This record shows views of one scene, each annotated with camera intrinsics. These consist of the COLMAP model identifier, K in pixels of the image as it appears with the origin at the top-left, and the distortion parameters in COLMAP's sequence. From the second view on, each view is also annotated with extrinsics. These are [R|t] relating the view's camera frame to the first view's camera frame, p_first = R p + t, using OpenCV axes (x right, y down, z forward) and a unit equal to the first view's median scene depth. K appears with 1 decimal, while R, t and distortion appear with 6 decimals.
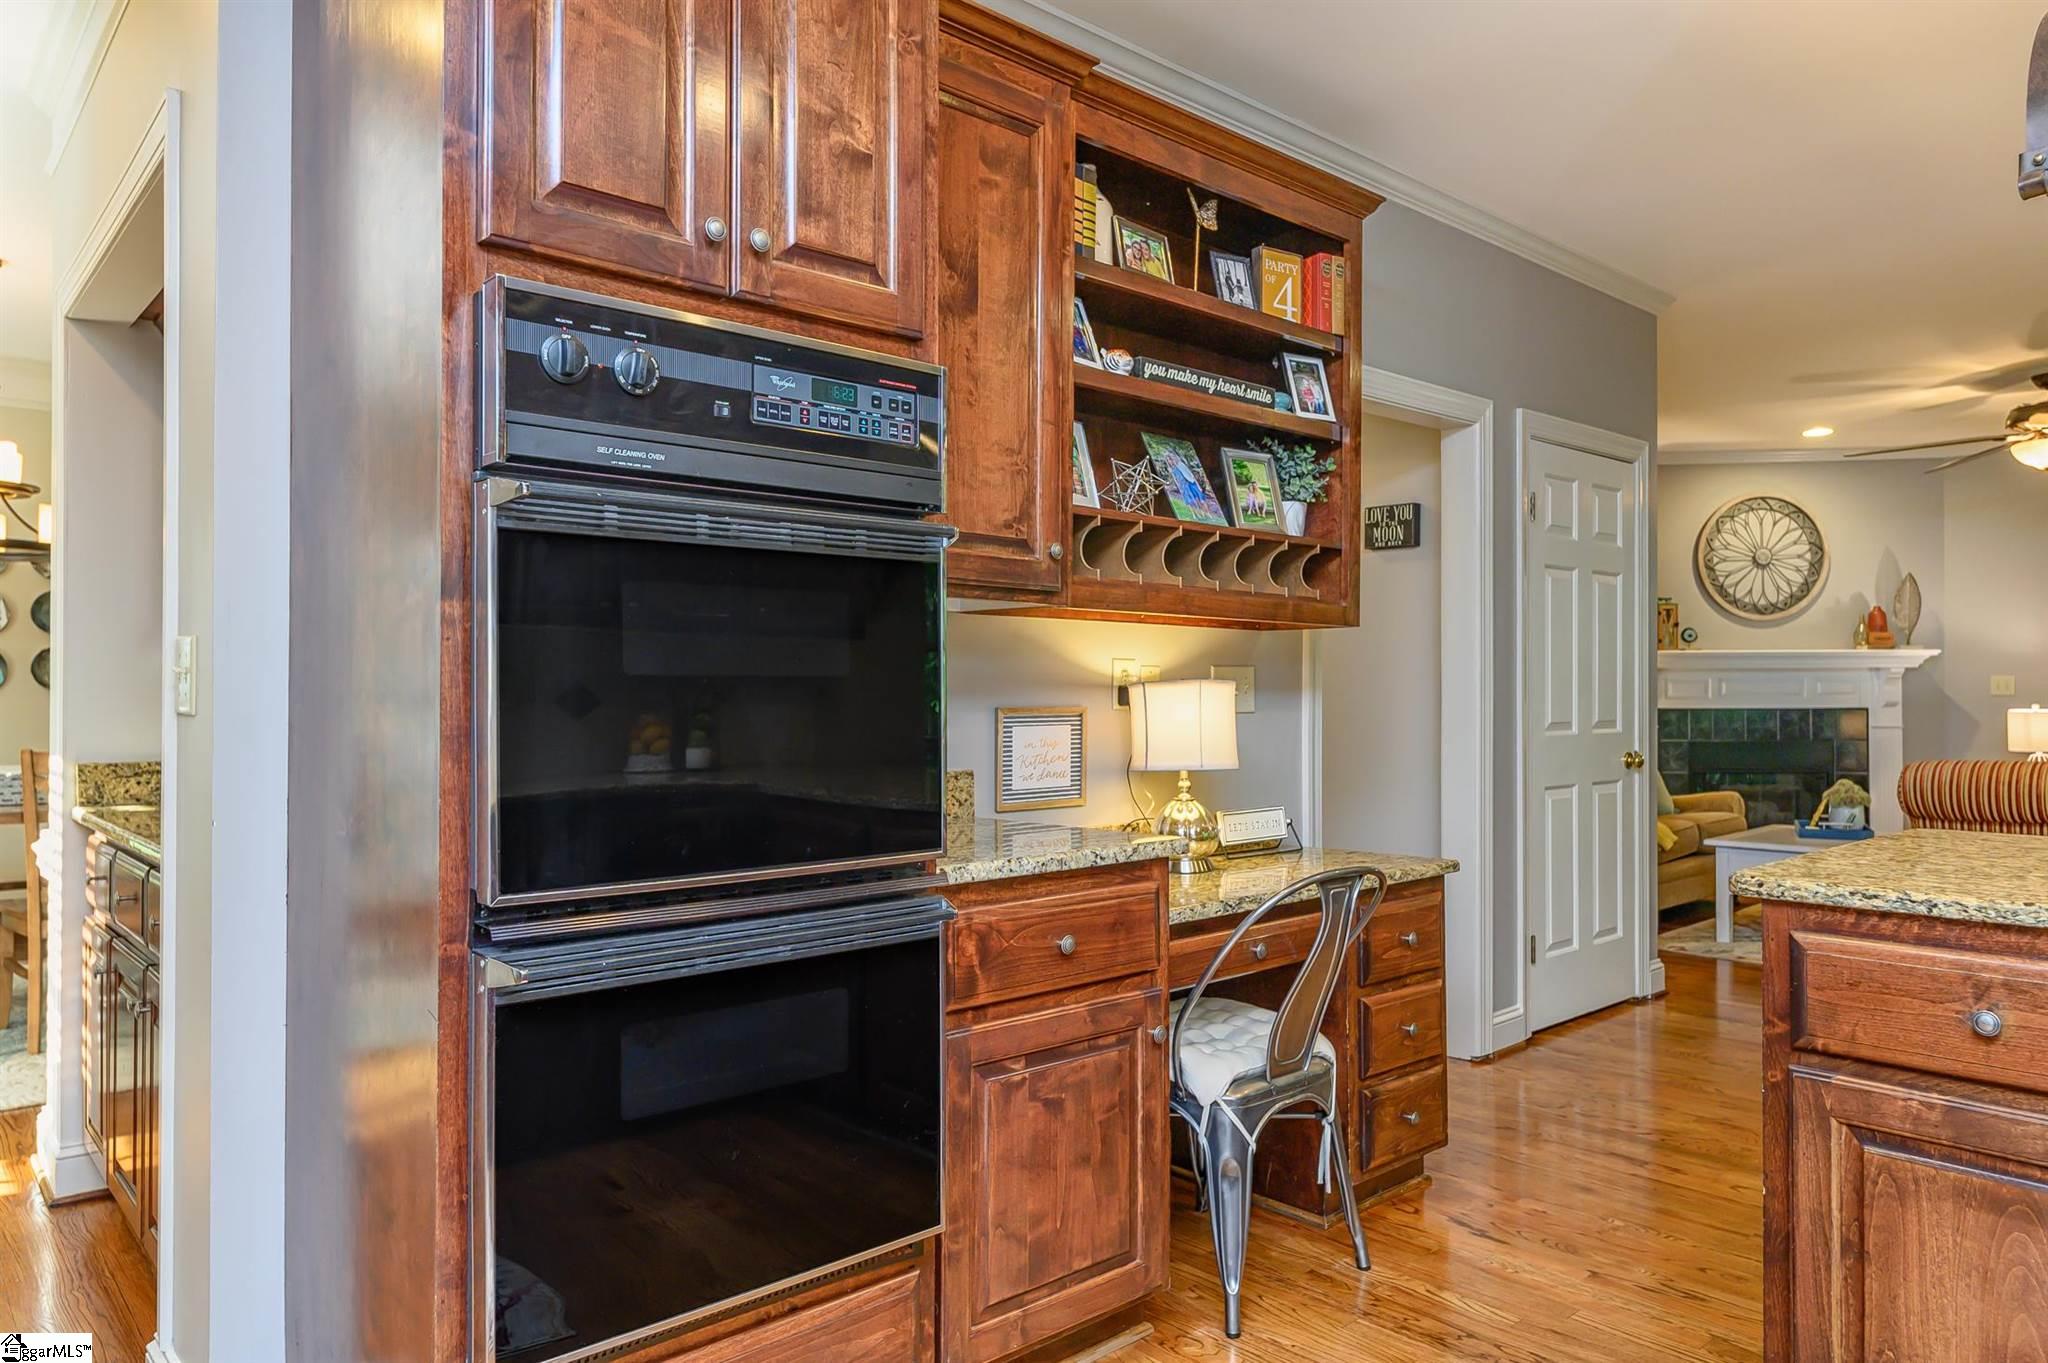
lens RADIAL K [[1326.3, 0, 1024.0], [0, 1326.3, 681.5], [0, 0, 1]] dist [0.000129, -0.001285]
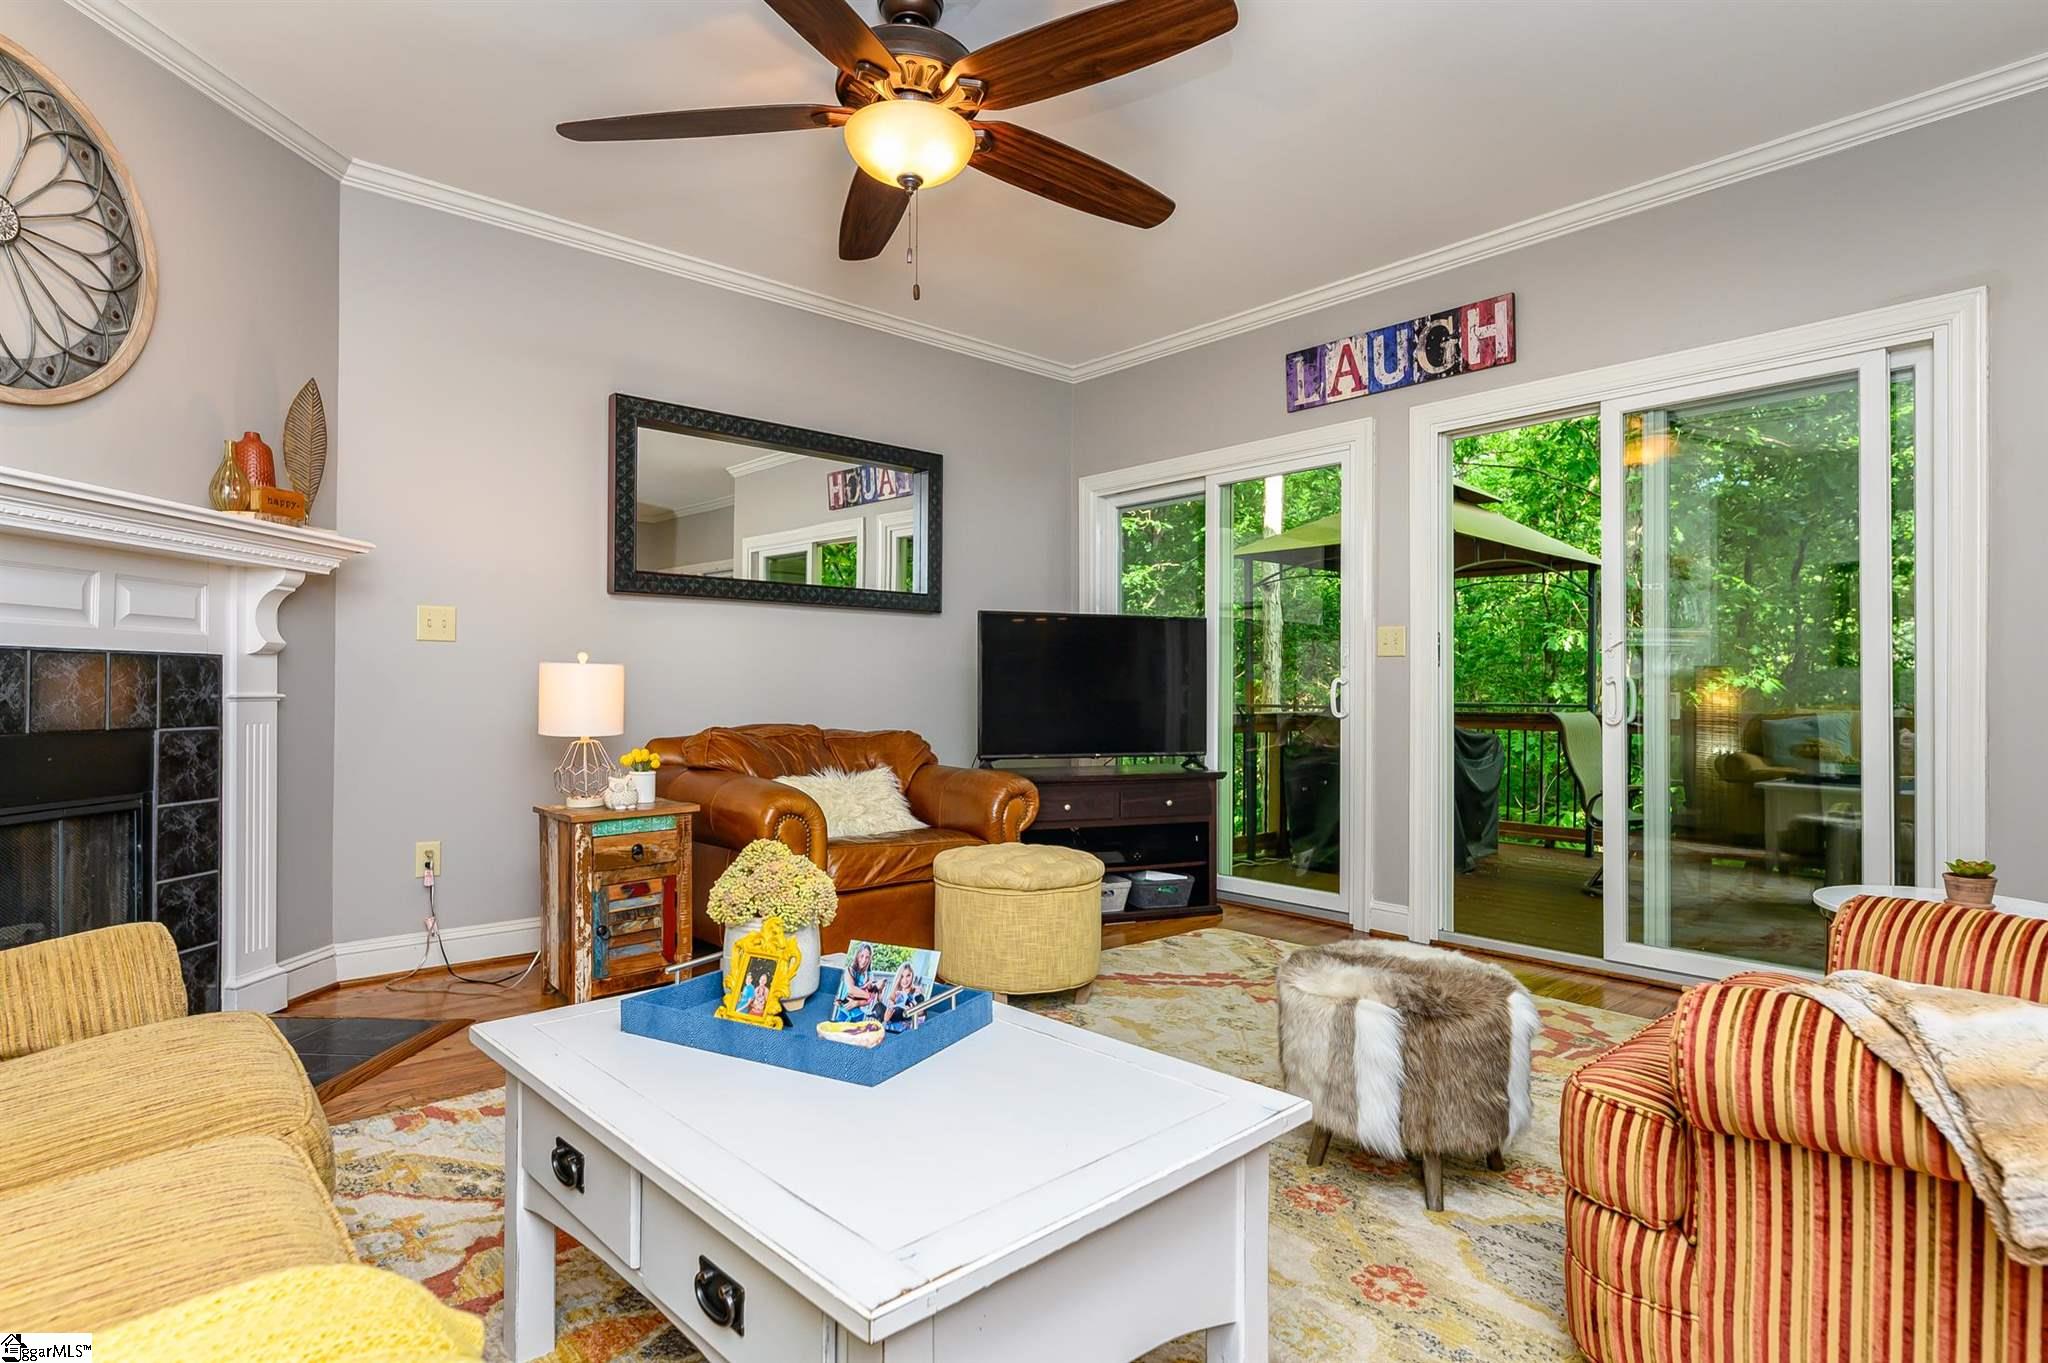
lens RADIAL K [[1068.1, 0, 1024.0], [0, 1068.1, 681.5], [0, 0, 1]] dist [0.000989, 0.000409]
pose [[-0.020454, 0.009989, 0.999741, 0.269207], [-0.013857, 0.999851, -0.010274, 0.028826], [-0.999695, -0.014064, -0.020312, 0.733354]]
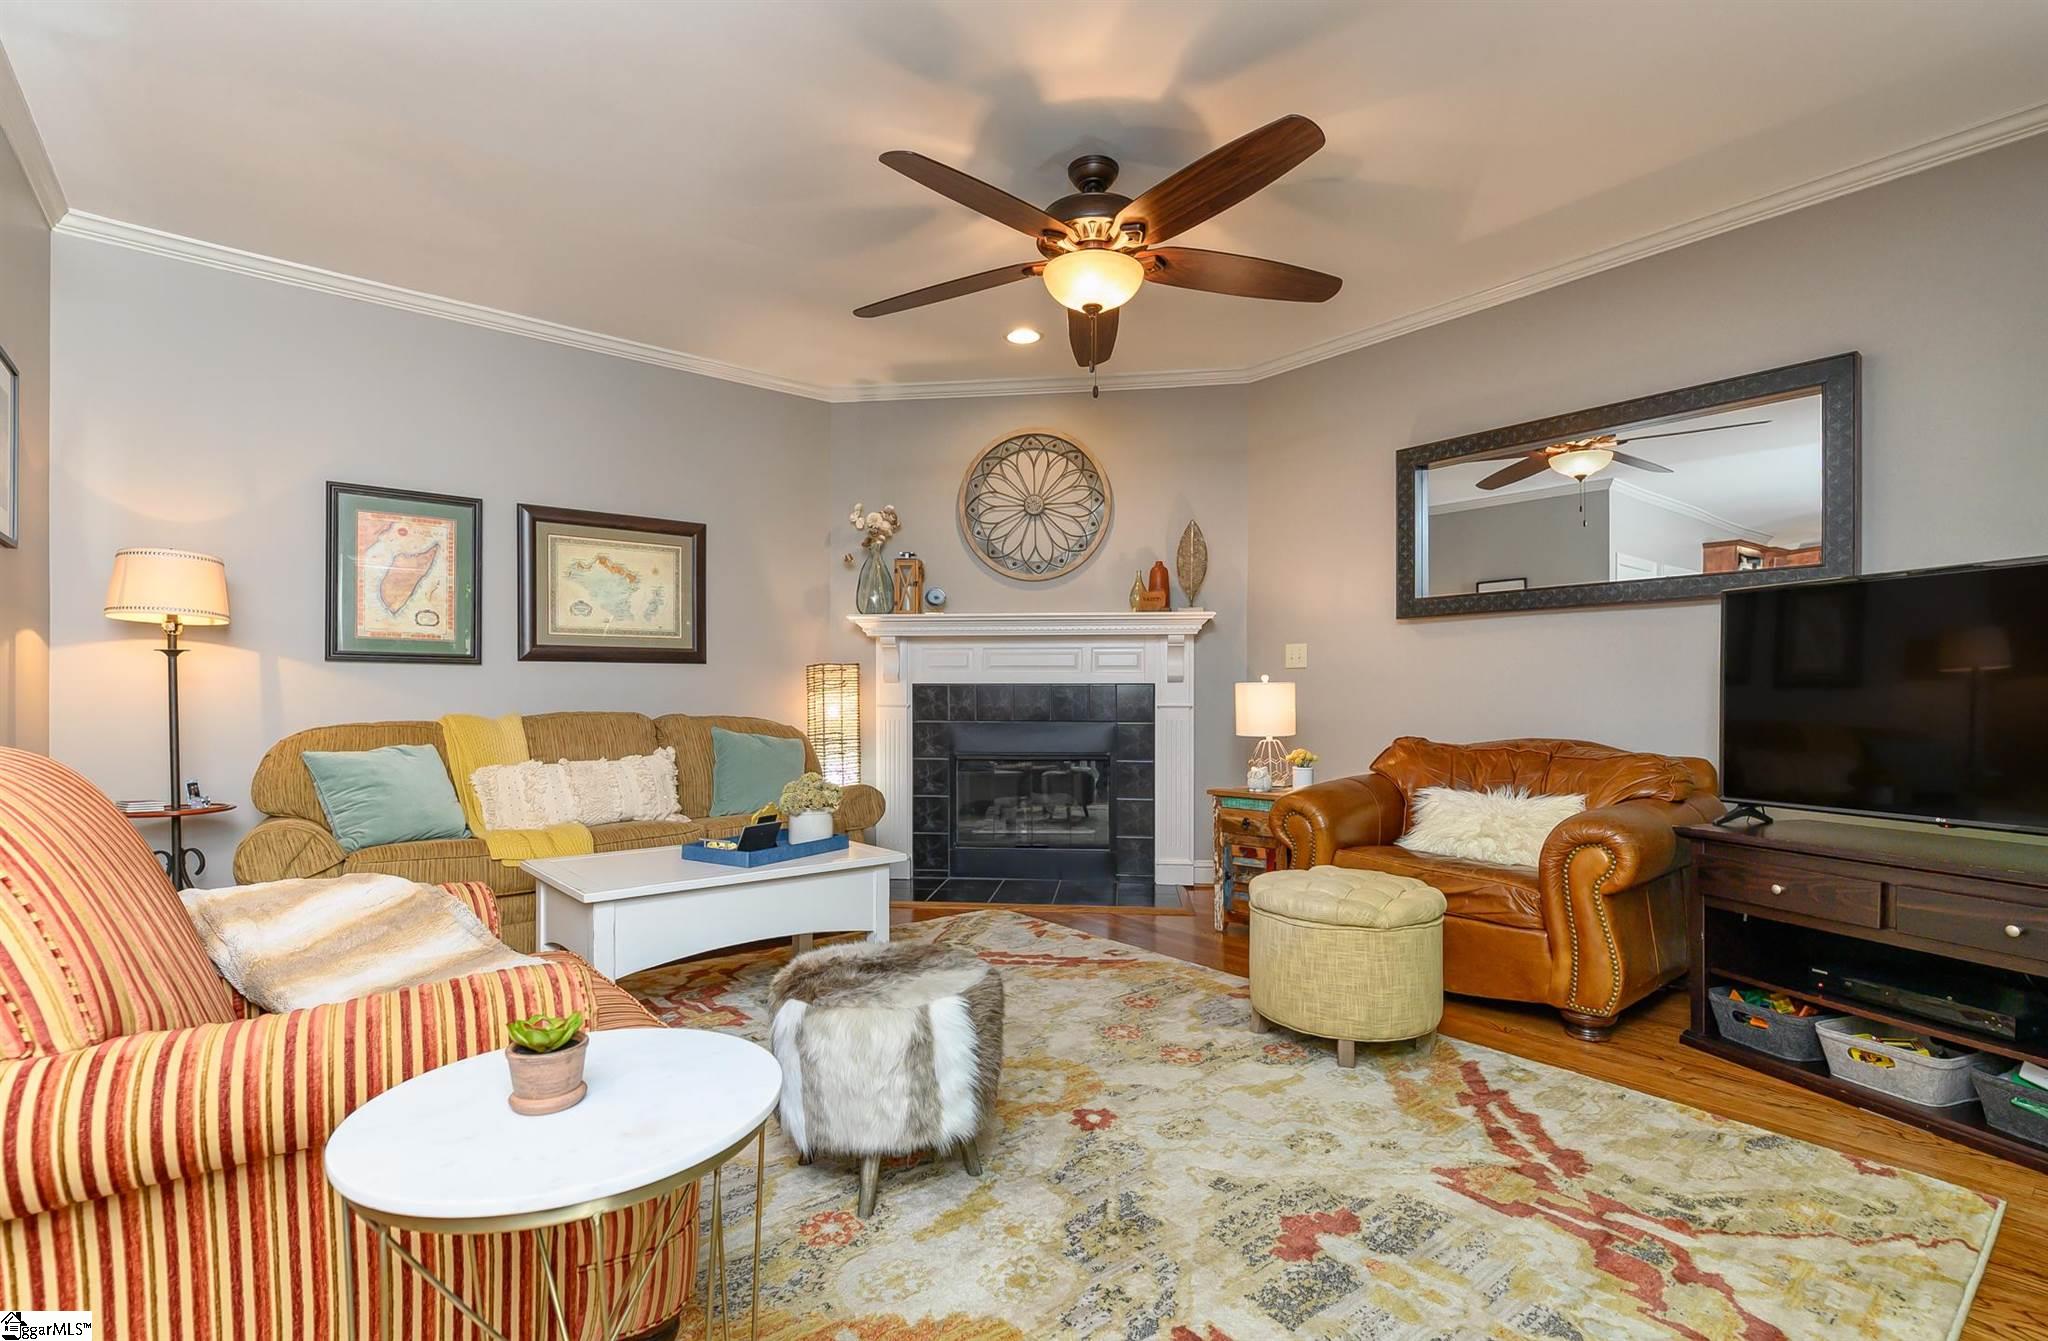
lens RADIAL K [[958.8, 0, 1014.8], [0, 958.8, 693.3], [0, 0, 1]] dist [0.000147, 0.000037]
pose [[0.998717, 0.003975, -0.050492, 0.577552], [-0.003815, 0.999987, 0.003255, 0.024327], [0.050504, -0.003058, 0.998719, 0.389066]]
